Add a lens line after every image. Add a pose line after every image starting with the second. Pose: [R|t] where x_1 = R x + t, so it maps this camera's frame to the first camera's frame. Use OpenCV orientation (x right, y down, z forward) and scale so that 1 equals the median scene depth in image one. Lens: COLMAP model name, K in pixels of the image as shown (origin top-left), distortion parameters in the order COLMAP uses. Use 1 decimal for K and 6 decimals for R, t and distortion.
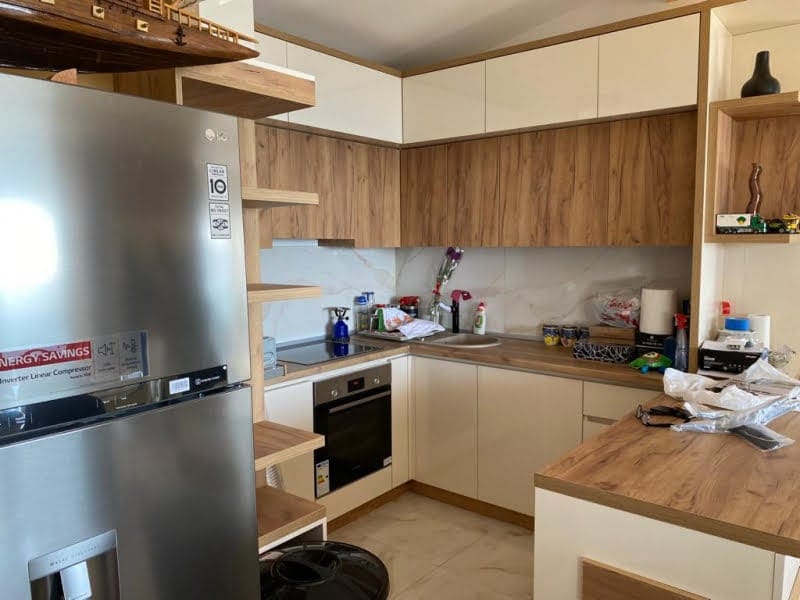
lens RADIAL K [[608.3, 0, 400.6], [0, 608.3, 303.3], [0, 0, 1]] dist [-0.023627, 0.000595]
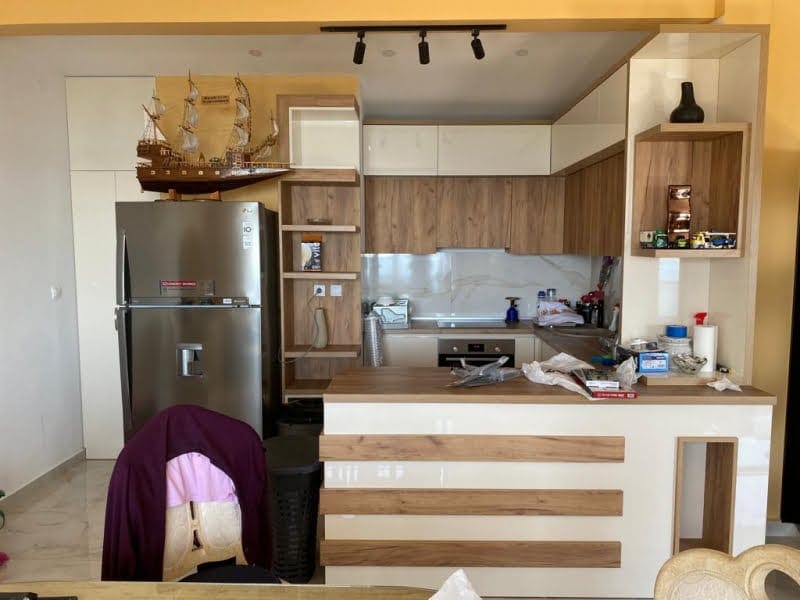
lens RADIAL K [[608.3, 0, 398.9], [0, 608.3, 298.1], [0, 0, 1]] dist [-0.023627, 0.000595]
pose [[0.613913, 0.076969, -0.785612, 0.923347], [-0.085438, 0.995867, 0.030804, -0.013653], [0.784736, 0.048210, 0.617952, -0.053087]]
